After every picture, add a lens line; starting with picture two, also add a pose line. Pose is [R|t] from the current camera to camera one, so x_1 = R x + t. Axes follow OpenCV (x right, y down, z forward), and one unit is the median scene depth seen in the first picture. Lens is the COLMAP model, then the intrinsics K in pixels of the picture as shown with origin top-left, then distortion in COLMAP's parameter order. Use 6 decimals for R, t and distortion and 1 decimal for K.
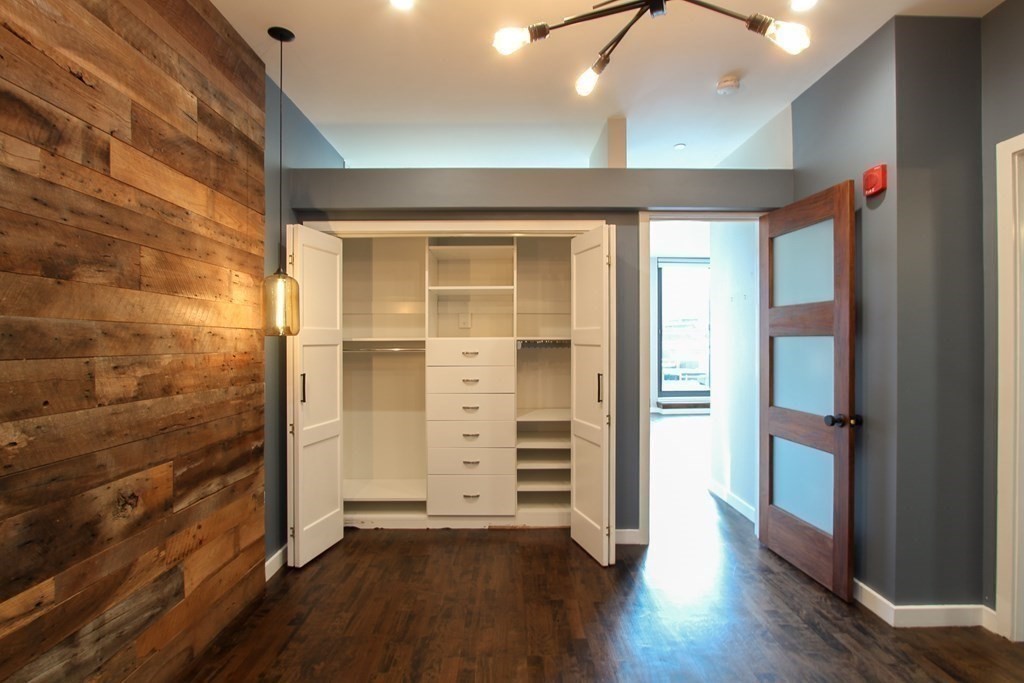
lens RADIAL K [[488.1, 0, 512.7], [0, 488.1, 341.5], [0, 0, 1]] dist [-0.008222, -0.001322]
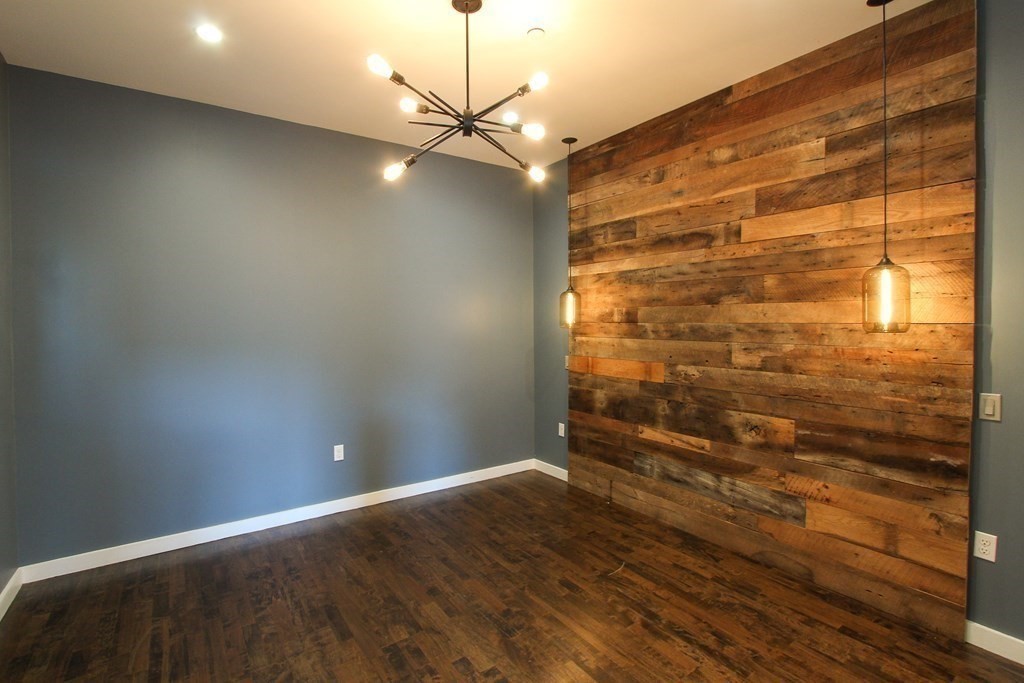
lens RADIAL K [[488.1, 0, 512.7], [0, 488.1, 336.0], [0, 0, 1]] dist [-0.008222, -0.001322]
pose [[-0.822825, 0.021262, -0.567896, 0.820988], [0.005145, 0.999538, 0.029969, -0.047552], [0.568271, 0.021738, -0.822554, 1.826860]]
